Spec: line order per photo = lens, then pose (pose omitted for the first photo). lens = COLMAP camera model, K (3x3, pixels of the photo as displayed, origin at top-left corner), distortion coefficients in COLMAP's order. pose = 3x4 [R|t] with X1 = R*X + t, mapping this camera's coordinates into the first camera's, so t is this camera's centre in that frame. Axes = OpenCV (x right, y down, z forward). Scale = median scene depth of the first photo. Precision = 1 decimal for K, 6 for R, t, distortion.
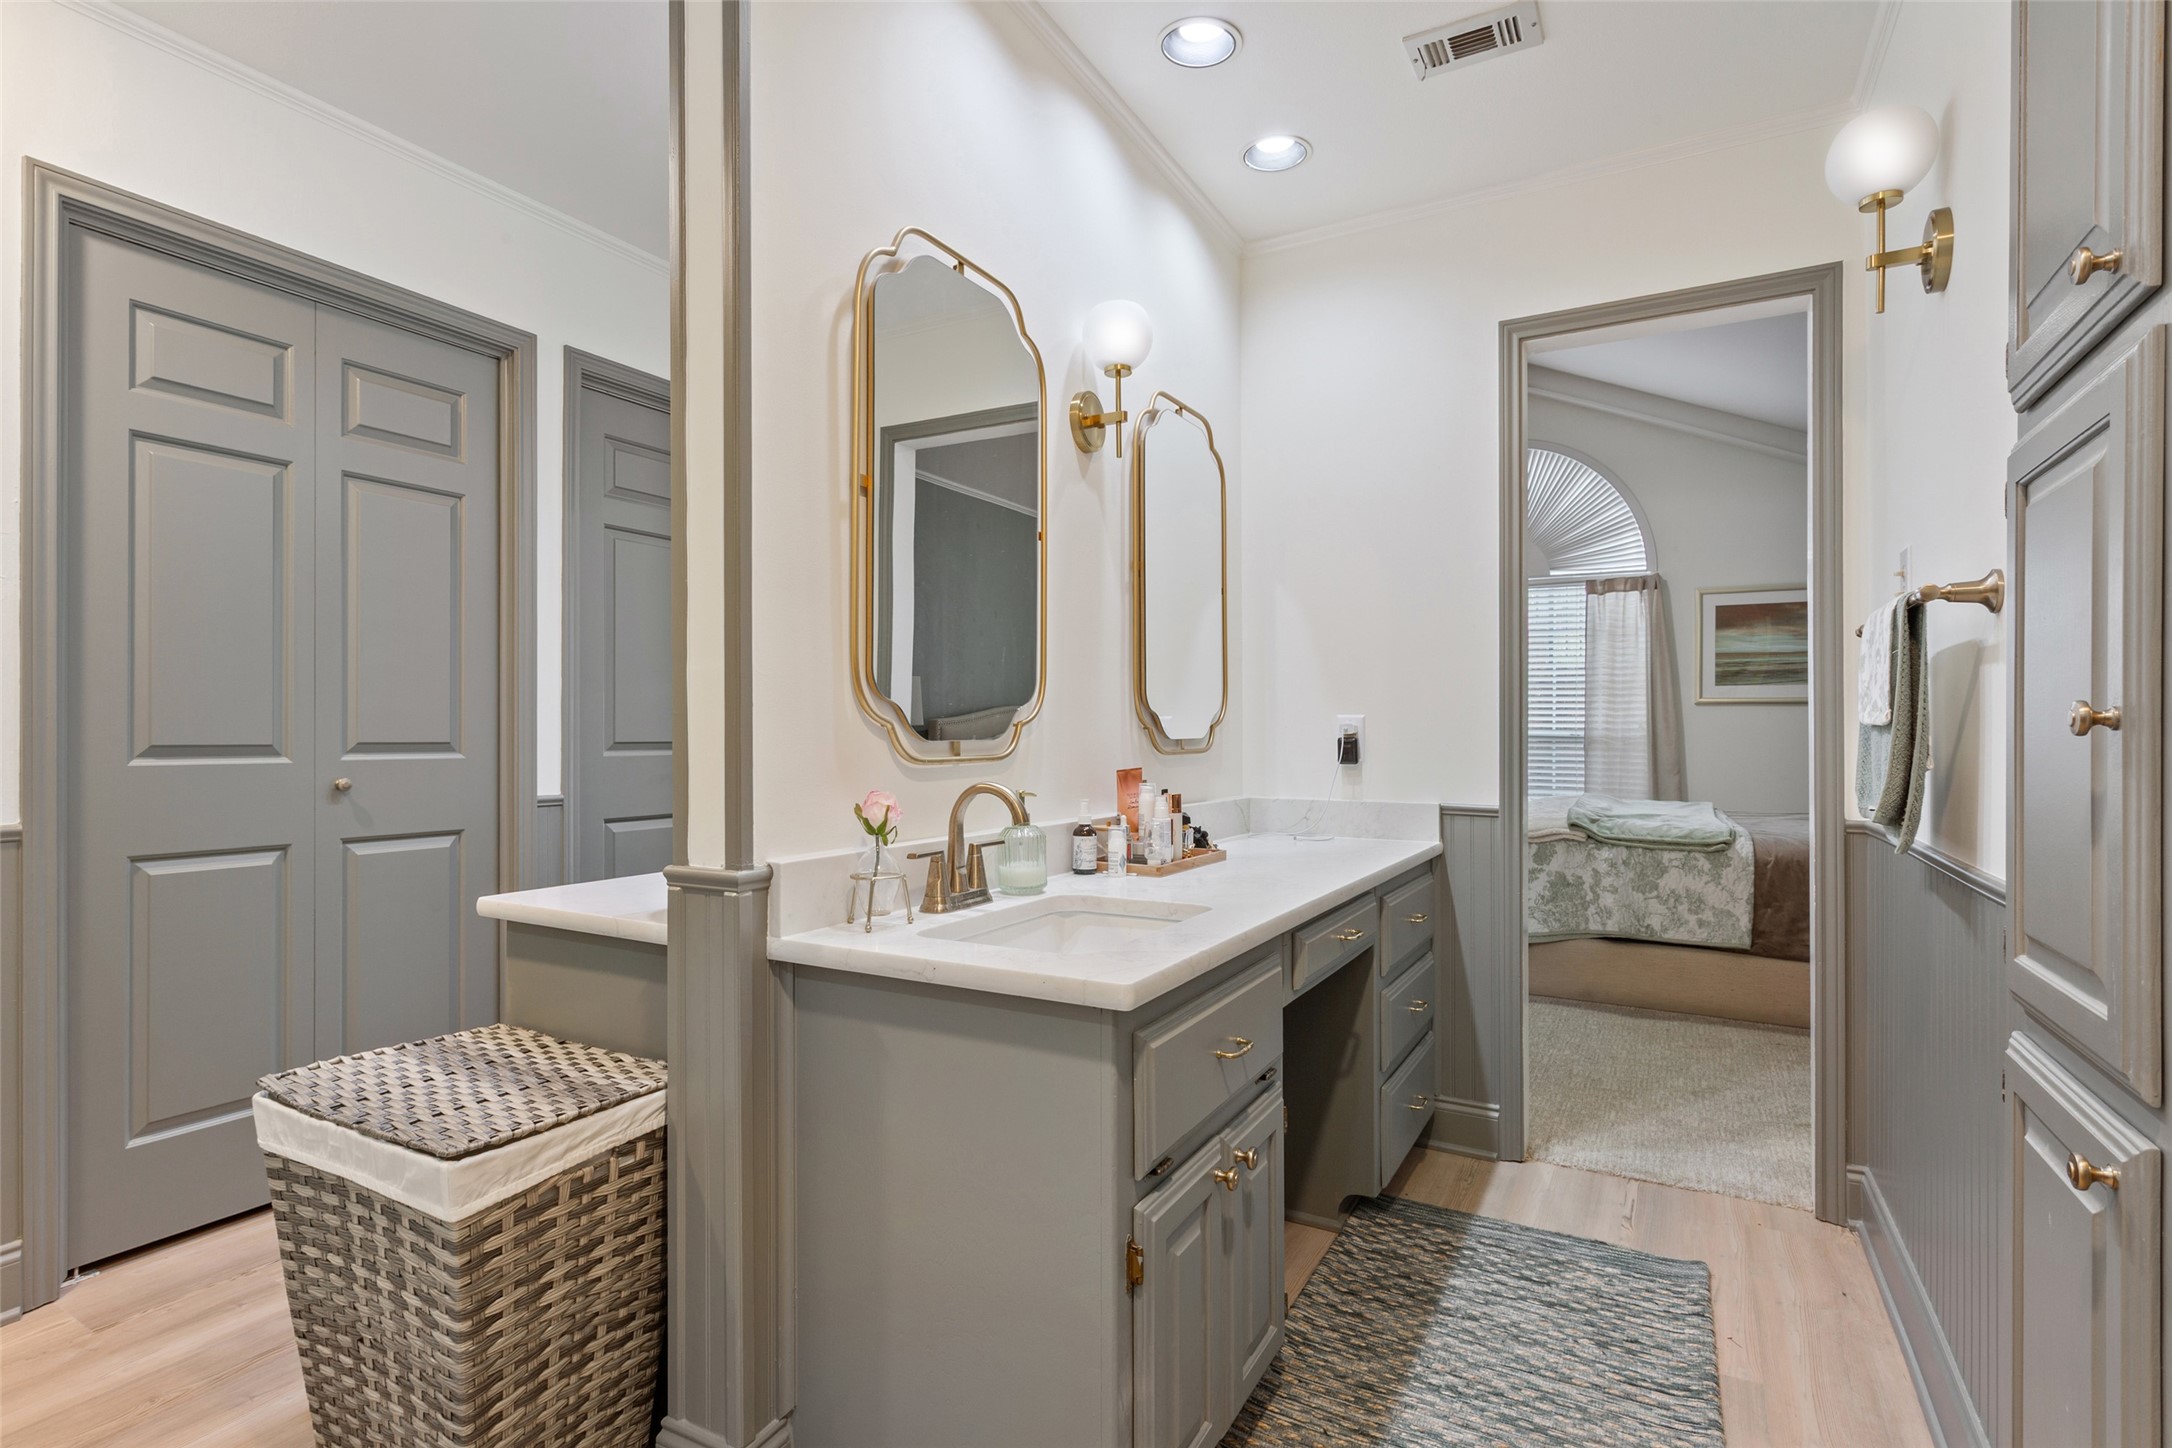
lens RADIAL K [[1031.0, 0, 1091.9], [0, 1031.0, 727.2], [0, 0, 1]] dist [-0.000300, 0.001604]
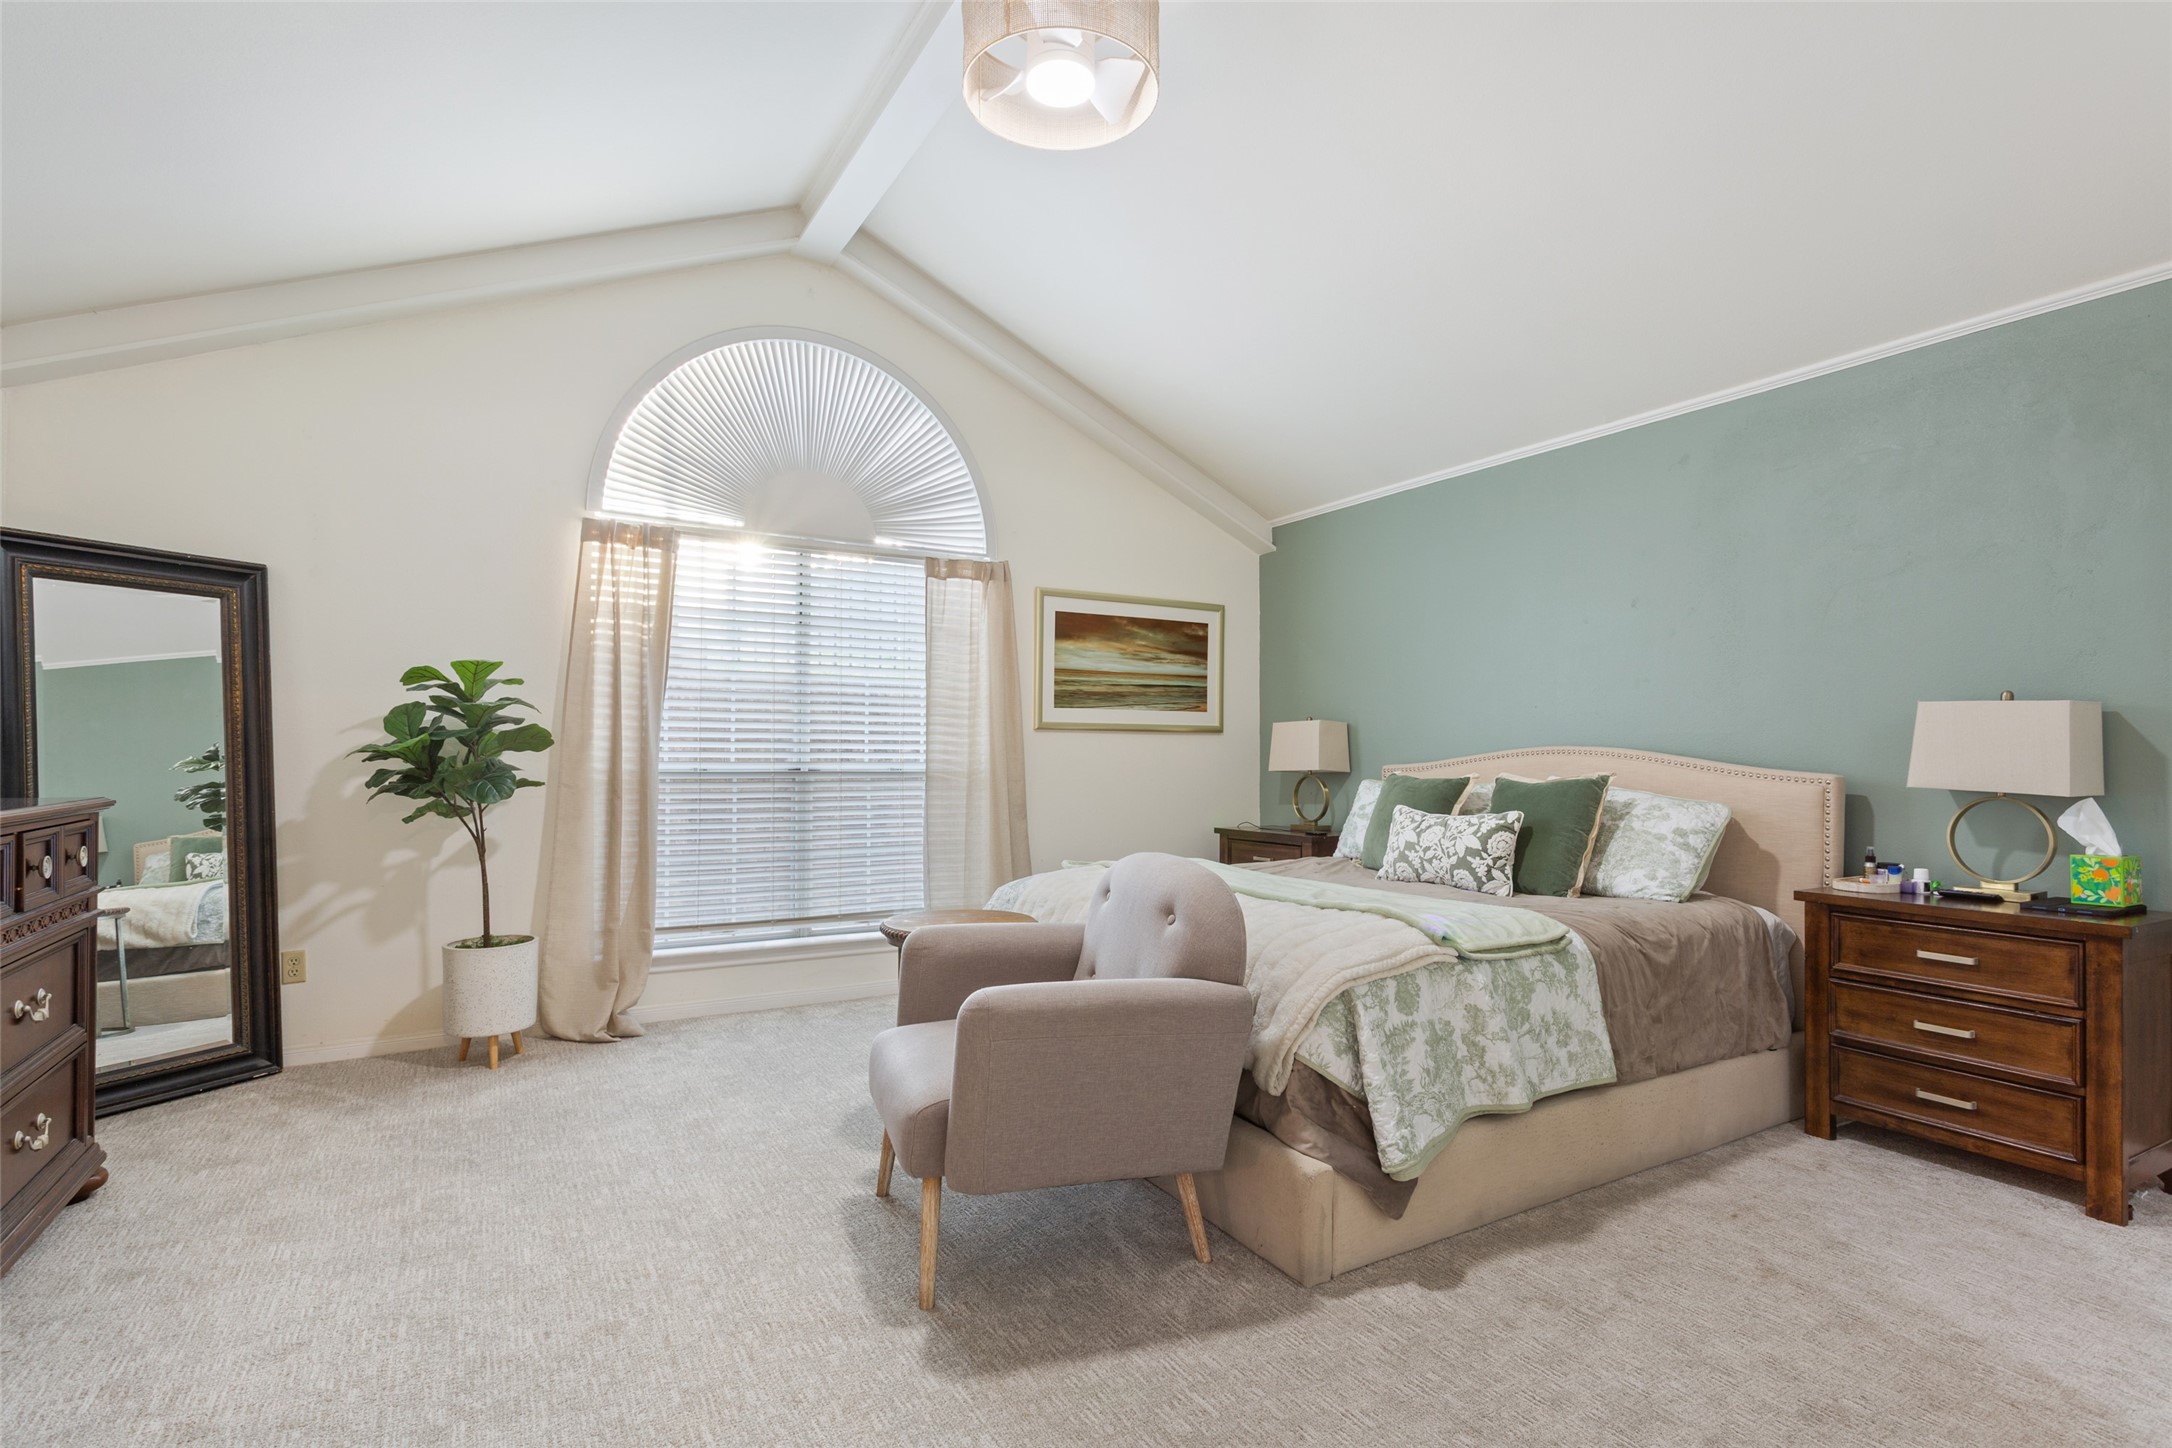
lens RADIAL K [[1031.0, 0, 1080.6], [0, 1031.0, 746.6], [0, 0, 1]] dist [-0.000300, 0.001604]
pose [[0.505588, -0.001233, 0.862774, -0.098636], [-0.000820, 0.999998, 0.001910, -0.010522], [-0.862775, -0.001673, 0.505586, 0.568645]]
